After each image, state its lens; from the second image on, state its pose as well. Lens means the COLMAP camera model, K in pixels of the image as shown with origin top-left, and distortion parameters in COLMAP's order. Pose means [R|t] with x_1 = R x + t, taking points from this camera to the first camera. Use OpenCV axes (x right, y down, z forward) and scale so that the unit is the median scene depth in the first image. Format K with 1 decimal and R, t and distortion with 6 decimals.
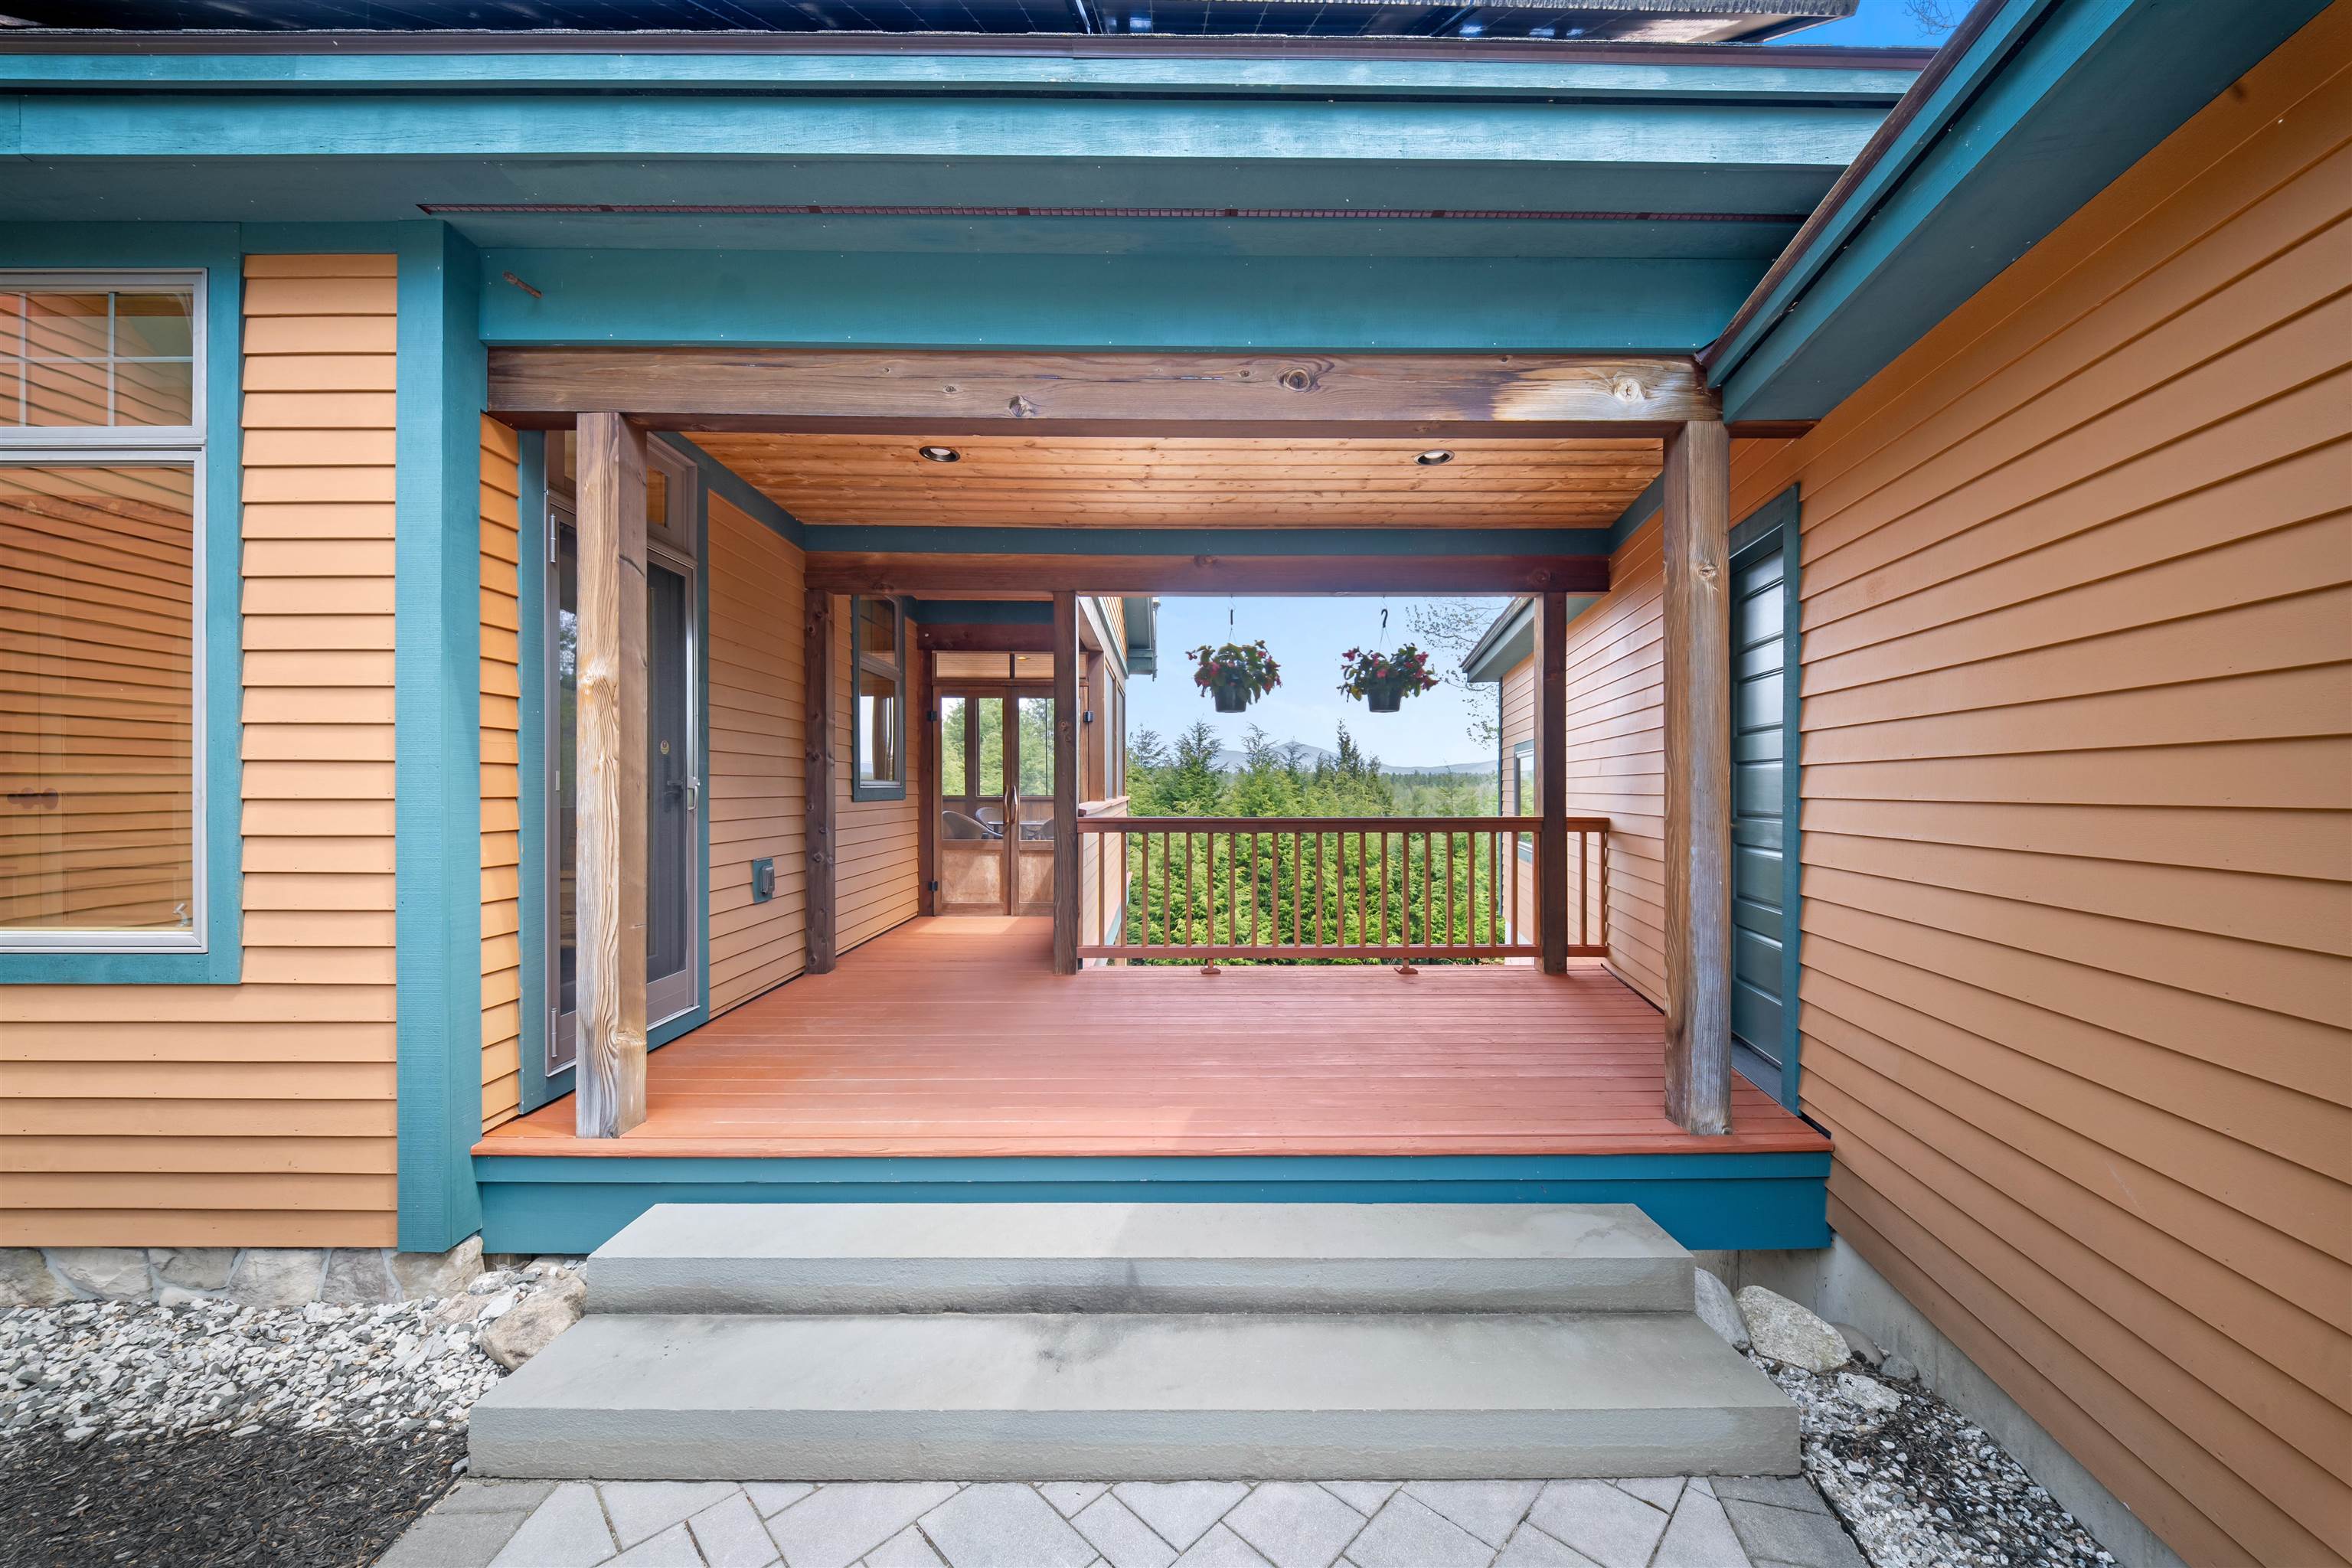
lens RADIAL K [[822.0, 0, 1176.0], [0, 822.0, 784.0], [0, 0, 1]] dist [-0.001346, -0.000218]
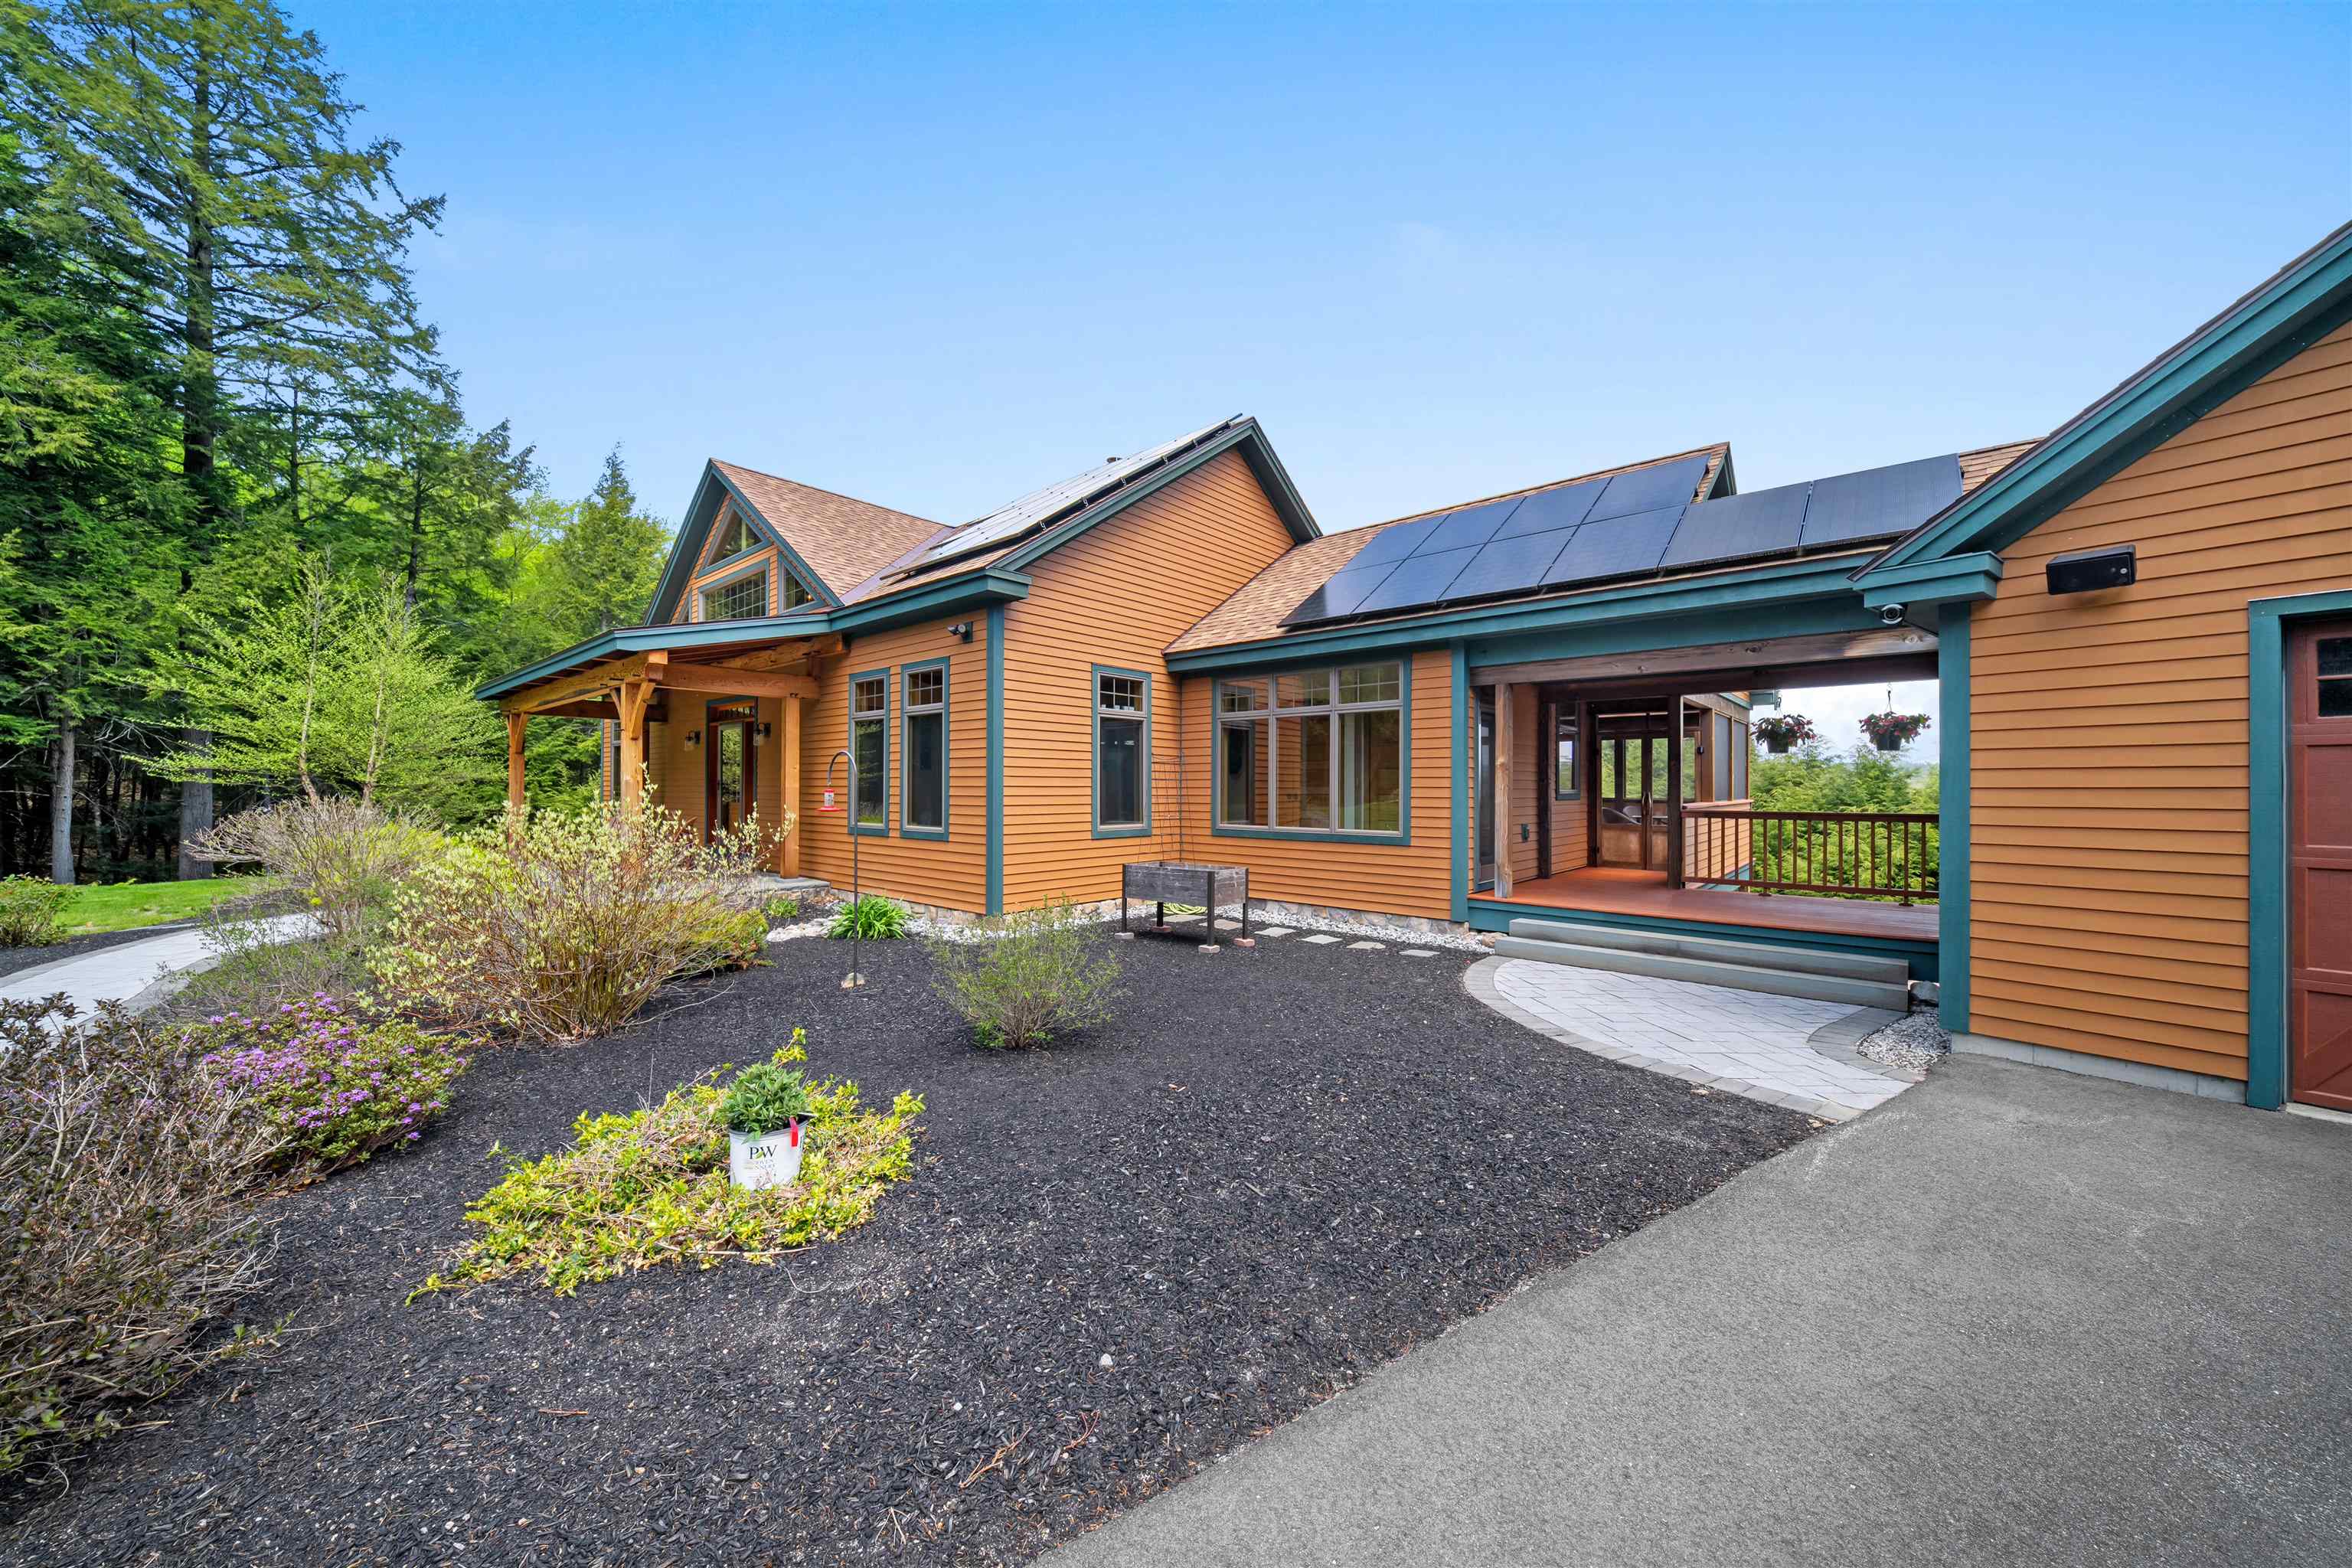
lens RADIAL K [[822.0, 0, 1176.0], [0, 822.0, 784.0], [0, 0, 1]] dist [-0.001346, -0.000218]
pose [[0.743343, -0.001967, -0.668908, 0.315931], [0.000502, 0.999997, -0.002384, -0.018080], [0.668911, 0.001436, 0.743341, -1.354038]]
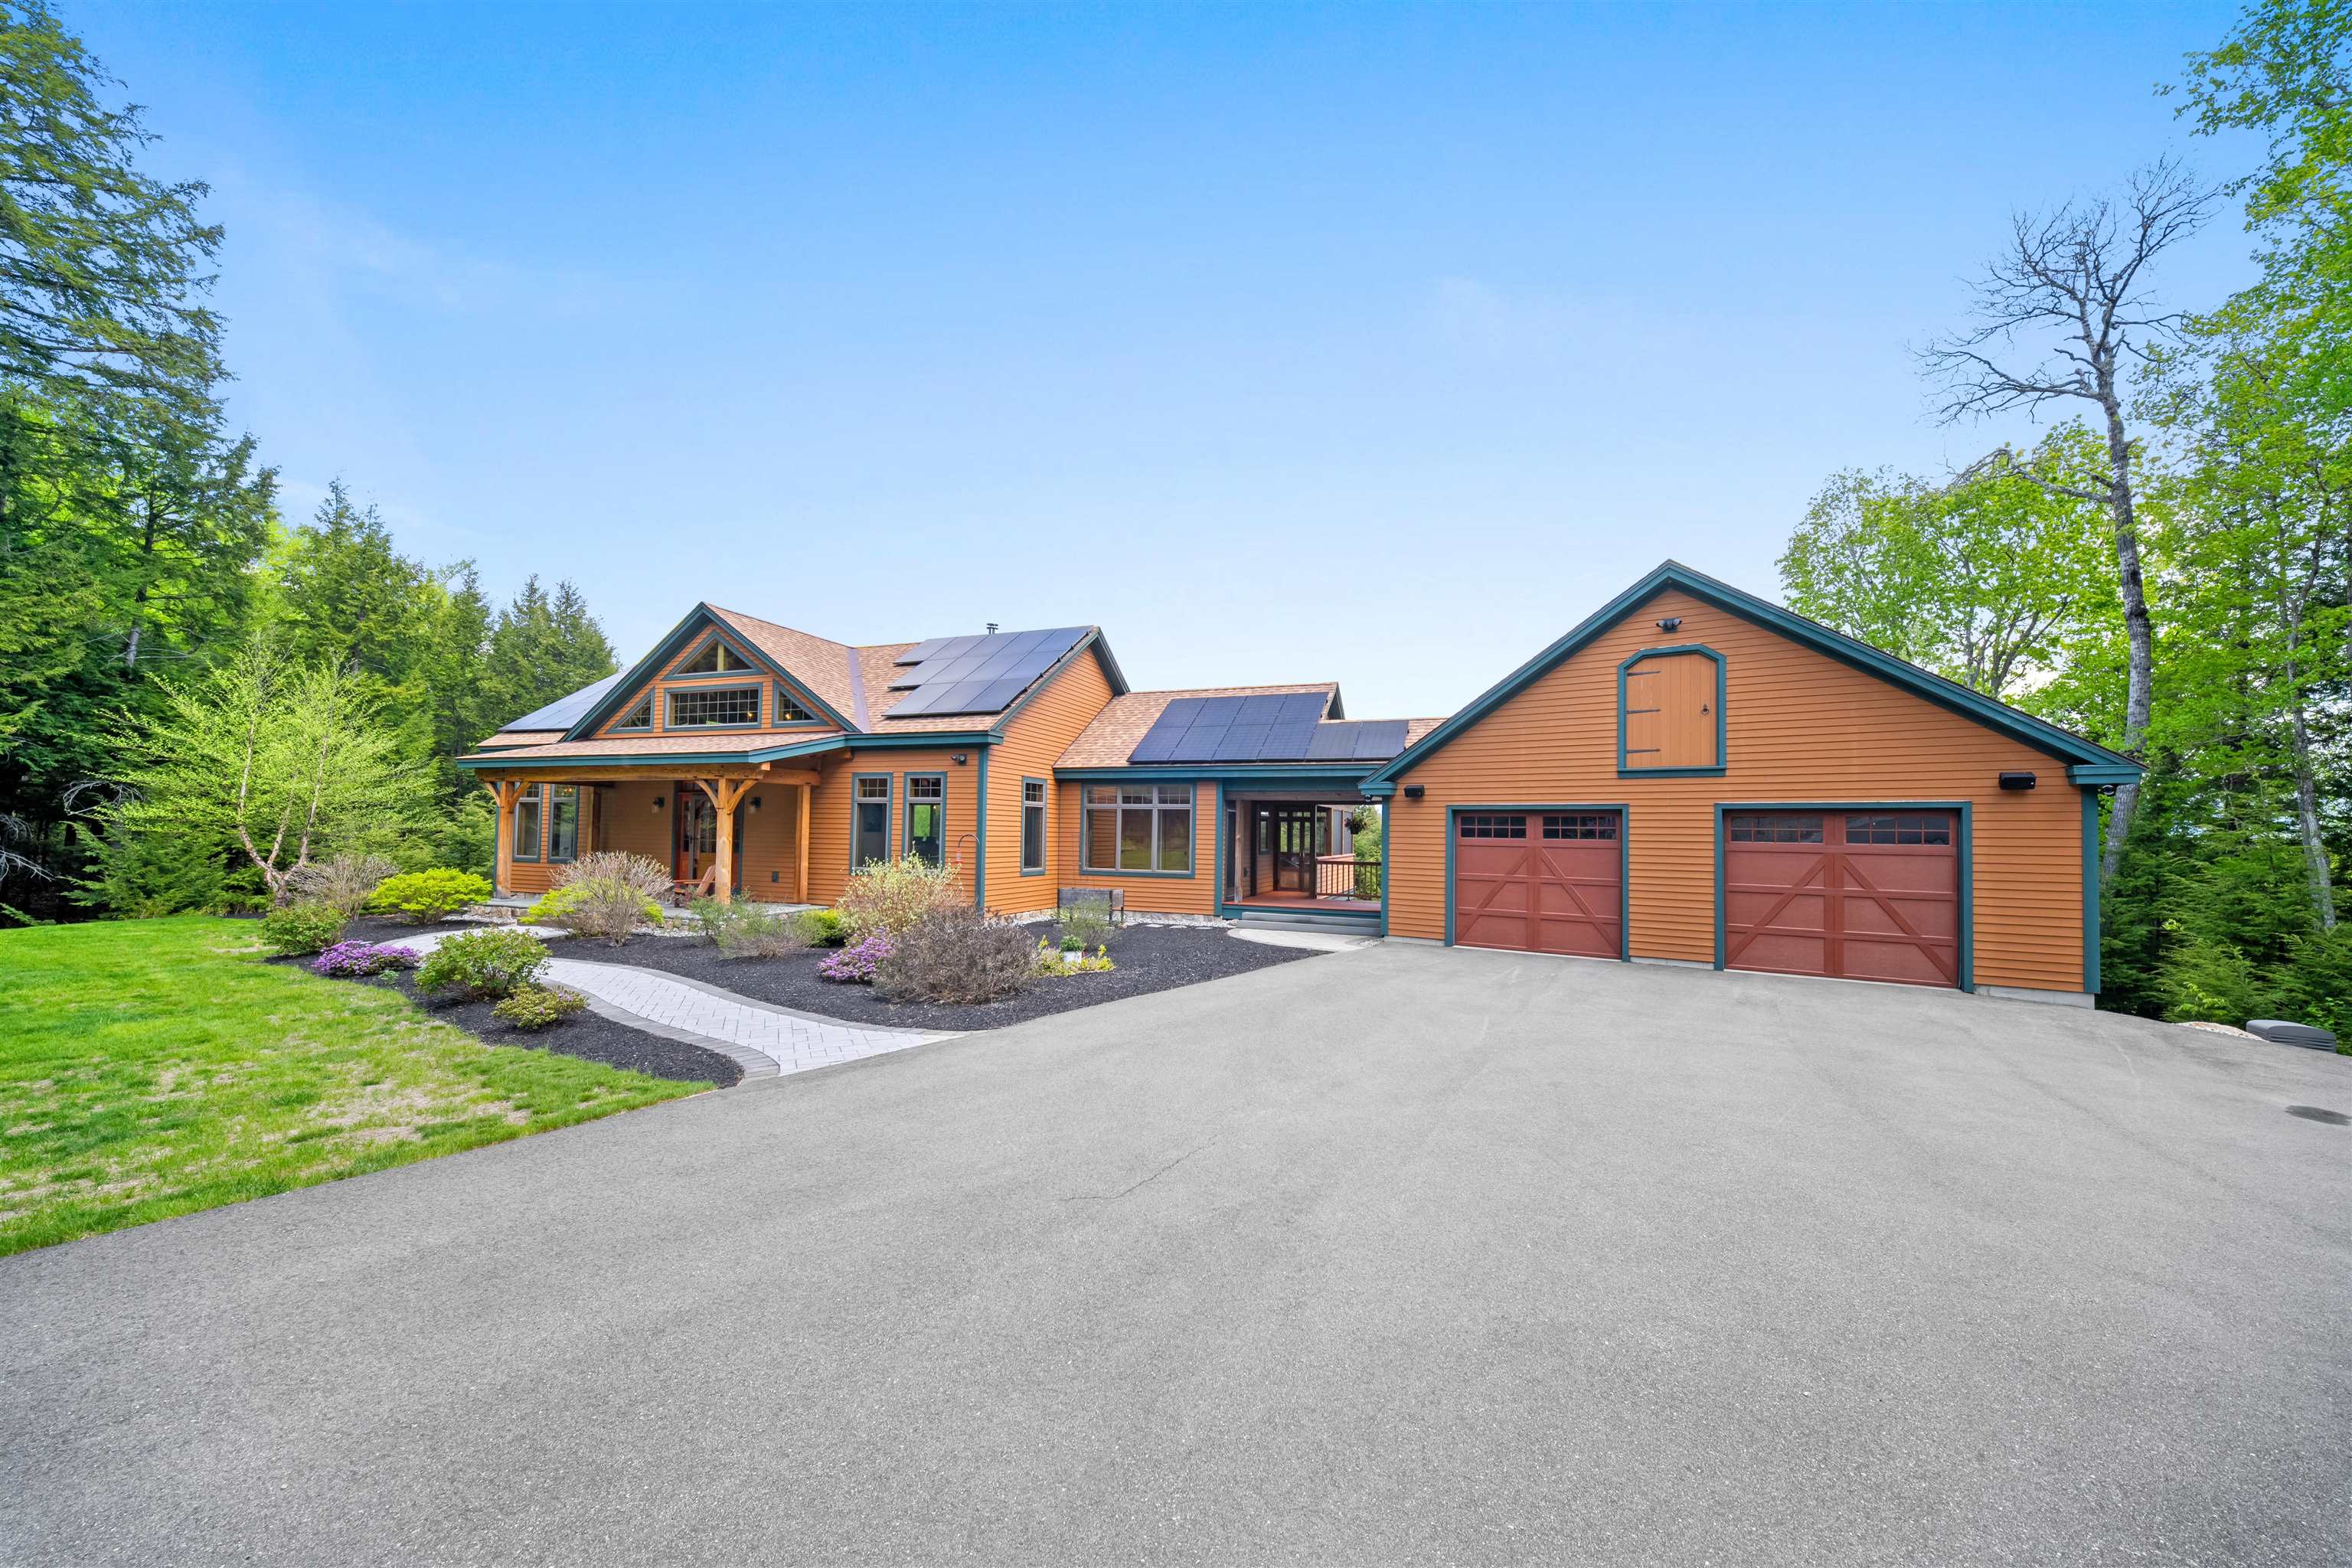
lens RADIAL K [[816.9, 0, 1175.6], [0, 816.9, 831.3], [0, 0, 1]] dist [-0.000013, -0.000016]
pose [[0.929235, 0.011918, -0.369296, 0.768795], [-0.012704, 0.999919, 0.000305, -0.099678], [0.369270, 0.004408, 0.929312, -3.185055]]
